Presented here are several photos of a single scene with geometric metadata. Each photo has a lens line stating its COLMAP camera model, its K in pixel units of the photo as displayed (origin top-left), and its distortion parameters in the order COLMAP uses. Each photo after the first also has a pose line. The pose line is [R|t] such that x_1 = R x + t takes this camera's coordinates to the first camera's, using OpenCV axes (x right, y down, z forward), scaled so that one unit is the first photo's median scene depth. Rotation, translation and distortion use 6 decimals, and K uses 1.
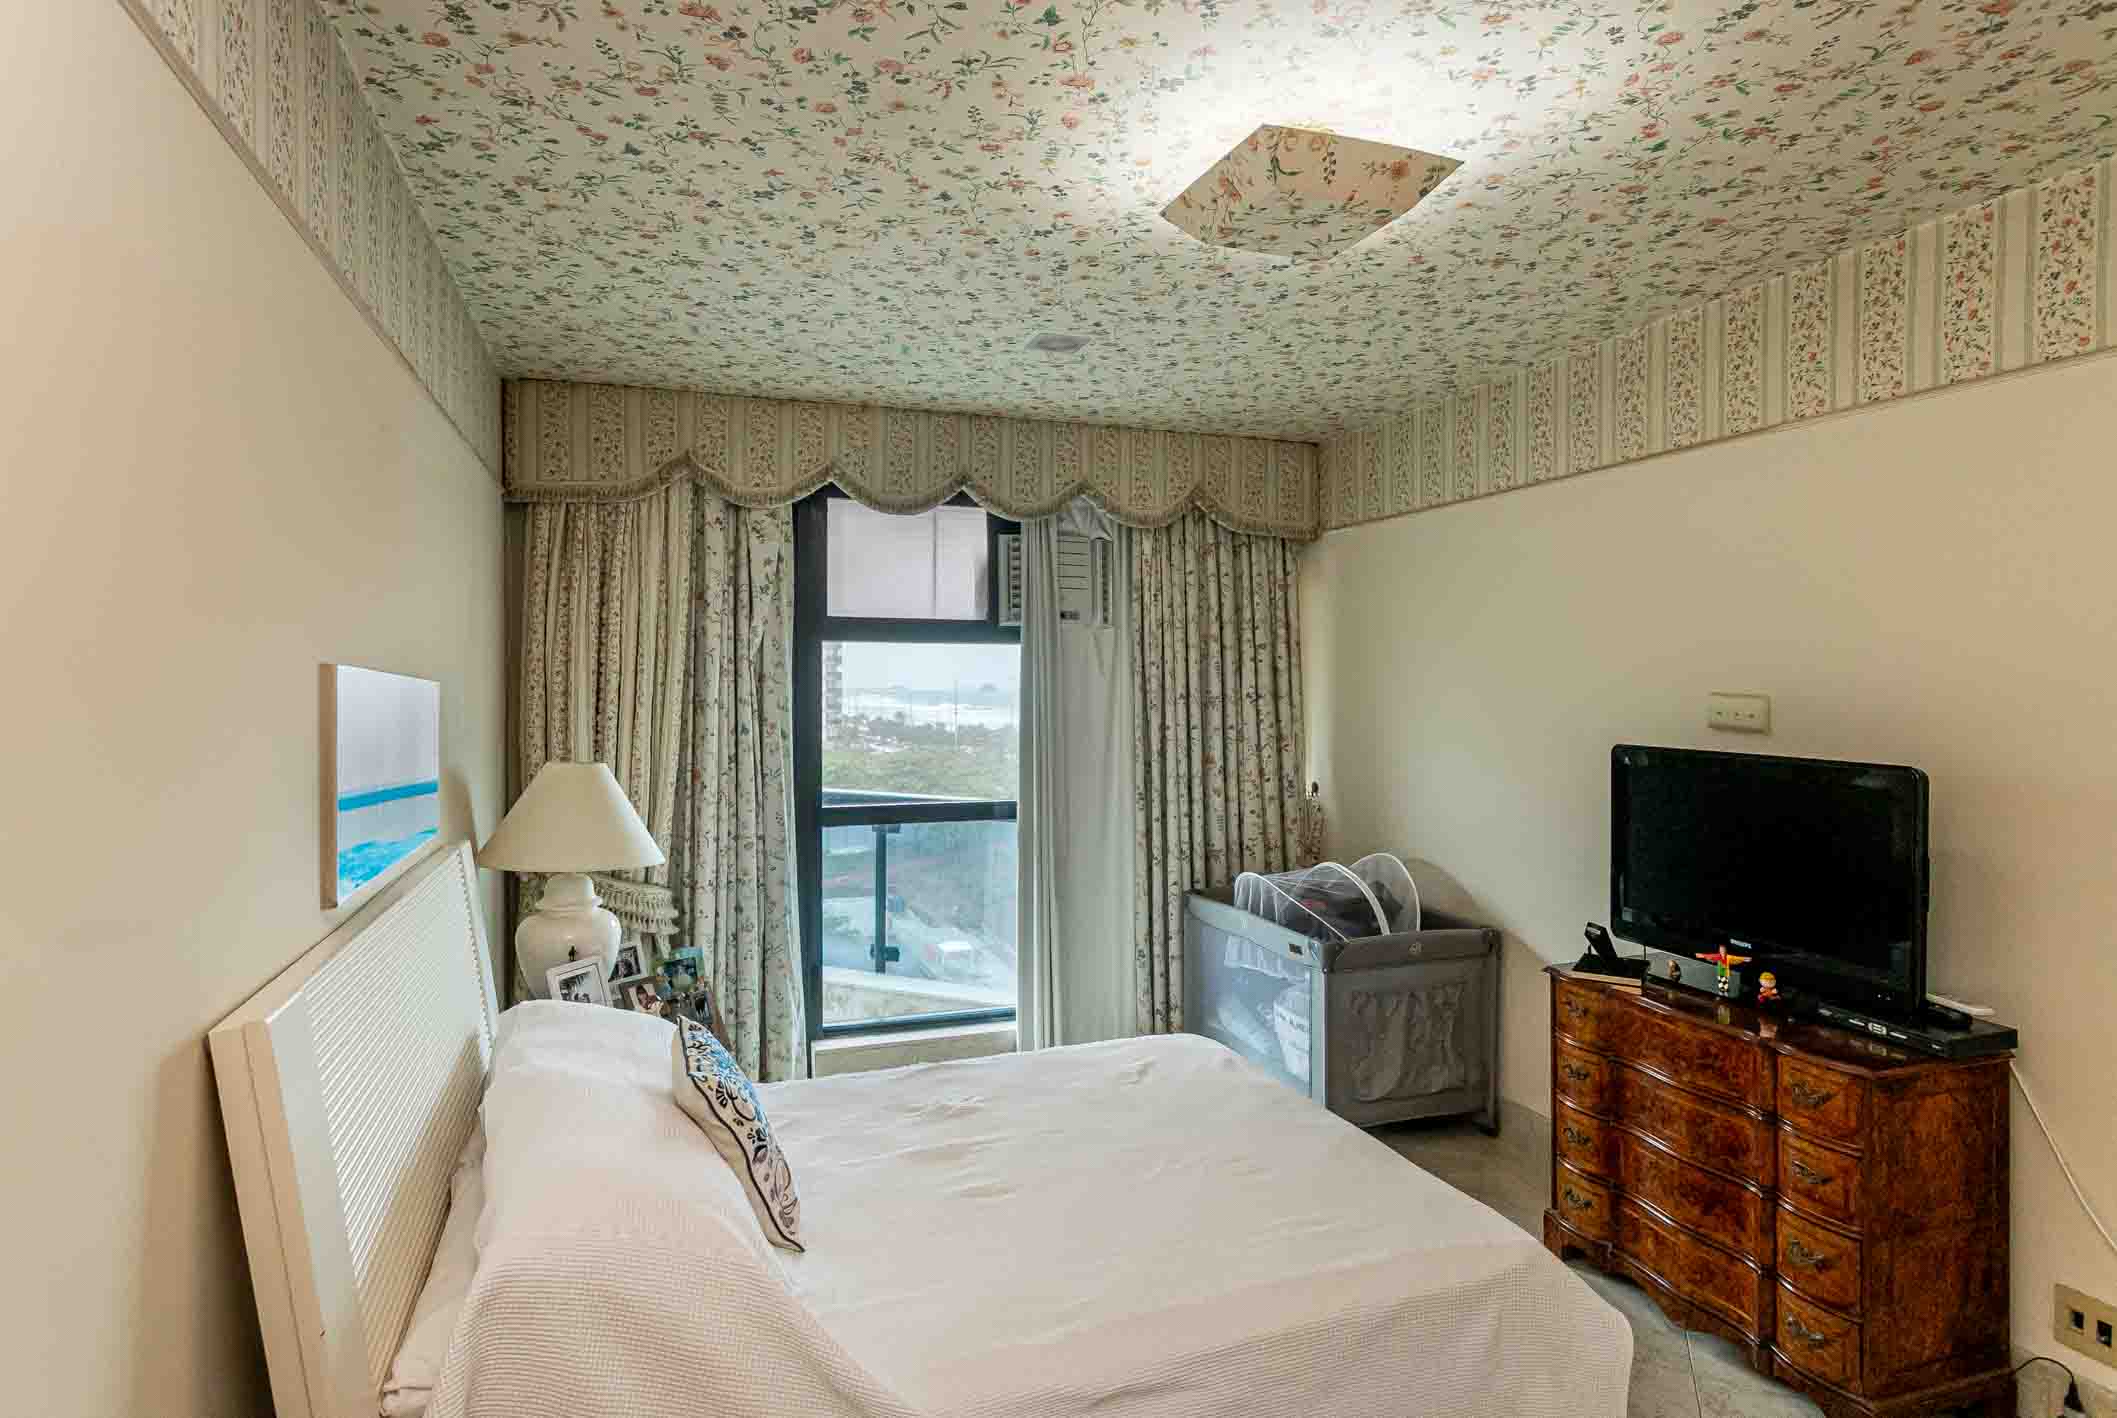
lens RADIAL K [[1129.1, 0, 1059.8], [0, 1129.1, 664.6], [0, 0, 1]] dist [-0.007827, 0.000449]
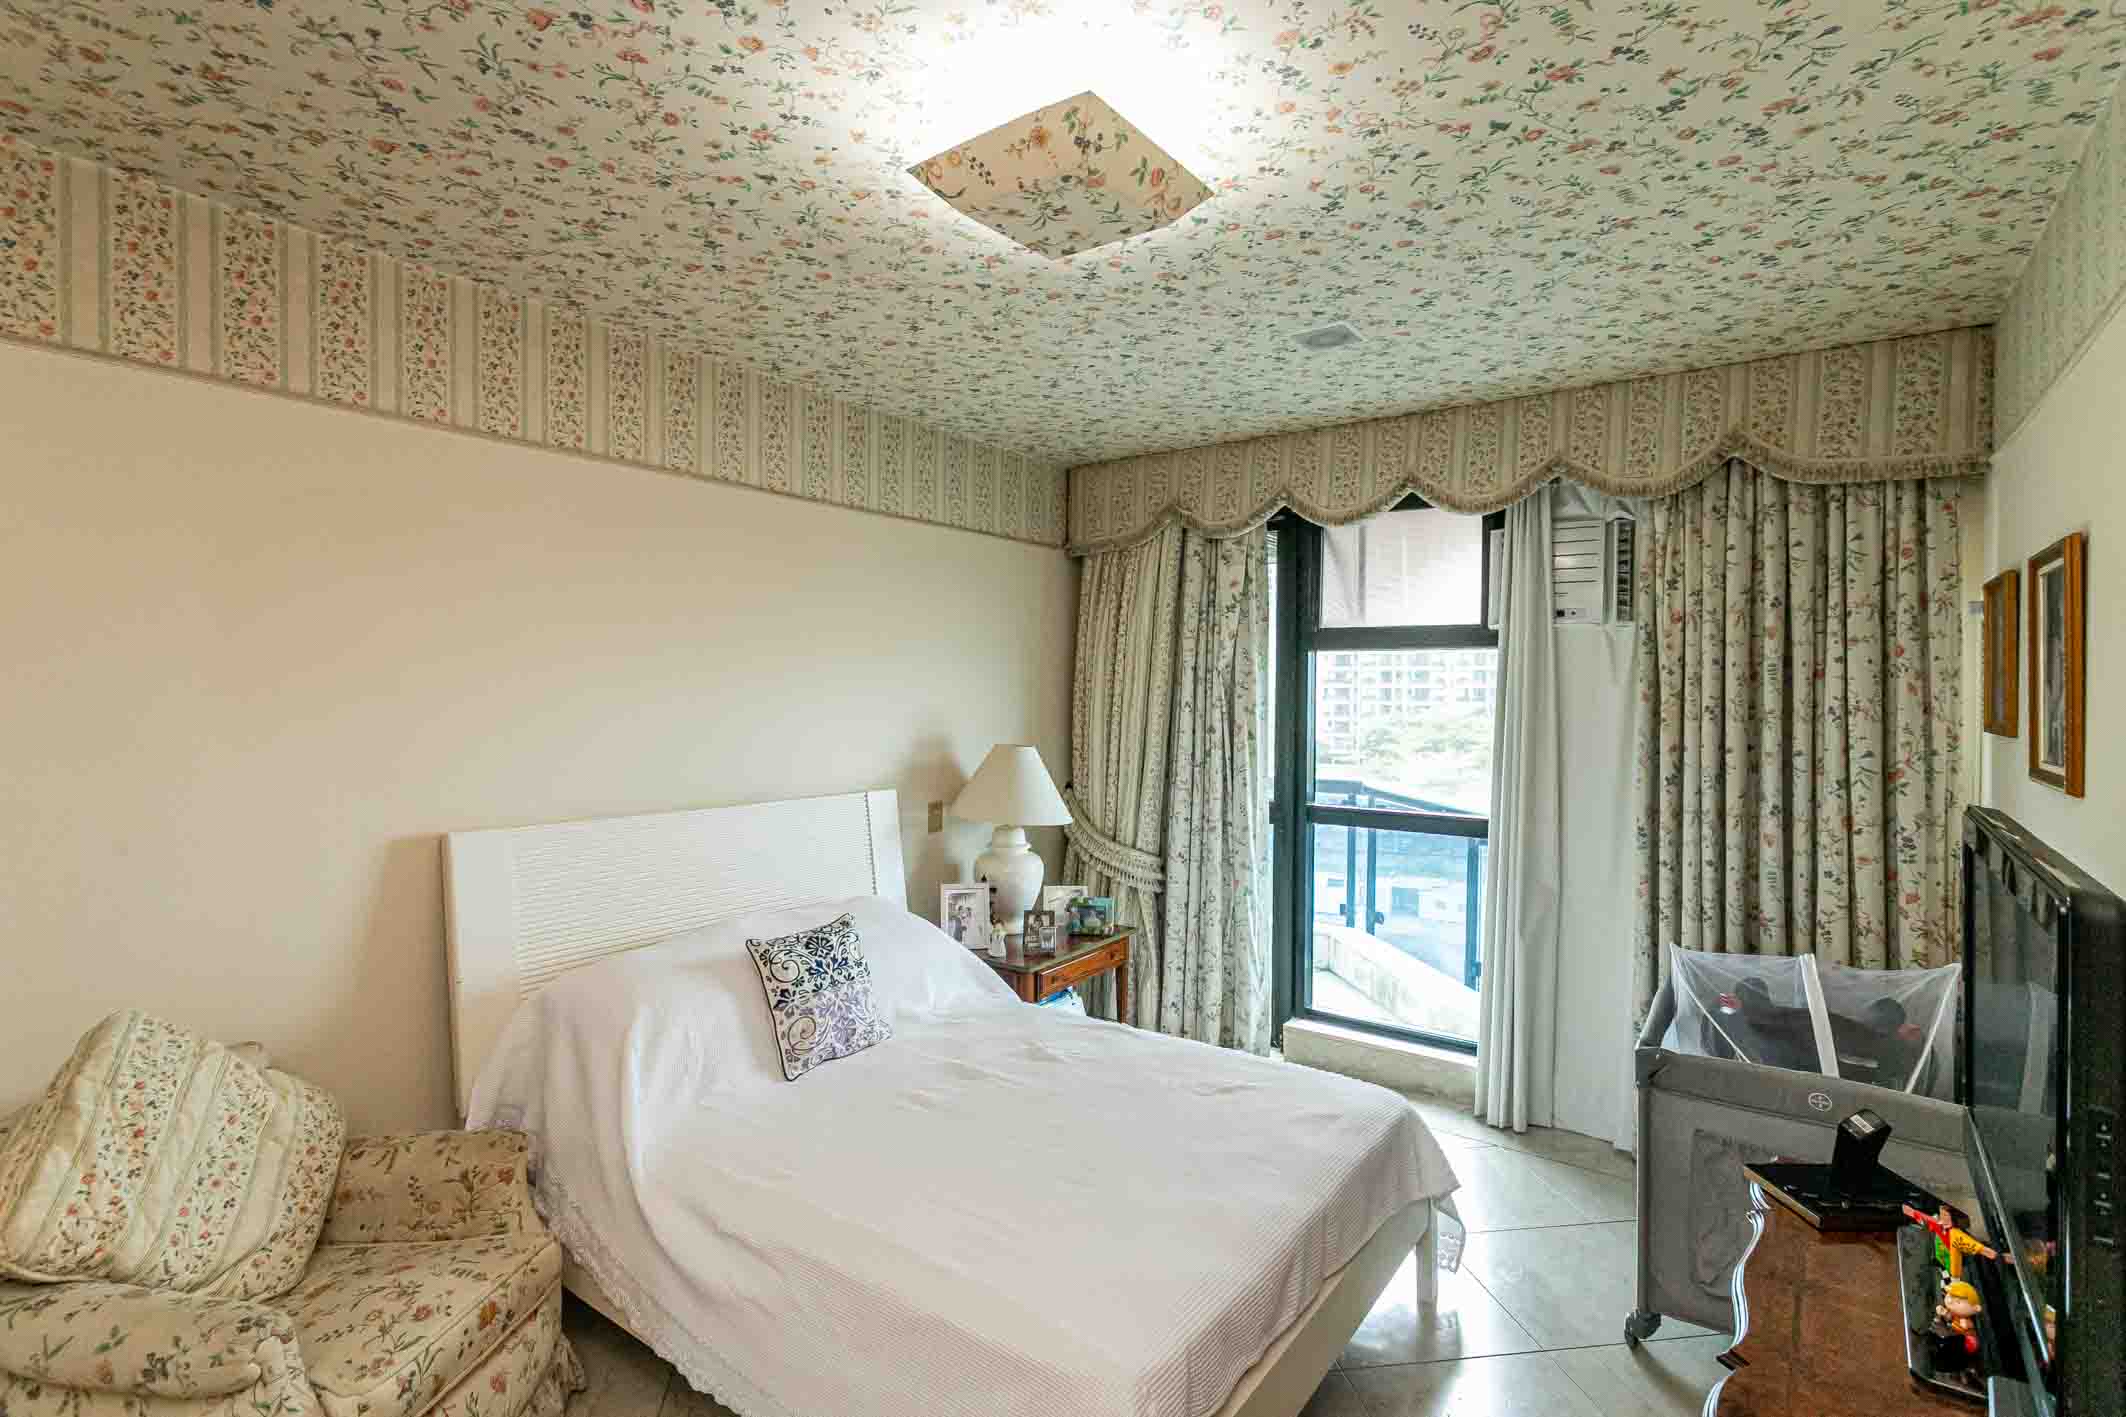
lens RADIAL K [[1032.1, 0, 1069.9], [0, 1032.1, 670.6], [0, 0, 1]] dist [-0.000038, 0.001063]
pose [[0.543781, -0.012077, -0.839140, 0.468639], [0.006808, 0.999927, -0.009979, 0.005532], [0.839200, -0.000286, 0.543823, 0.253713]]
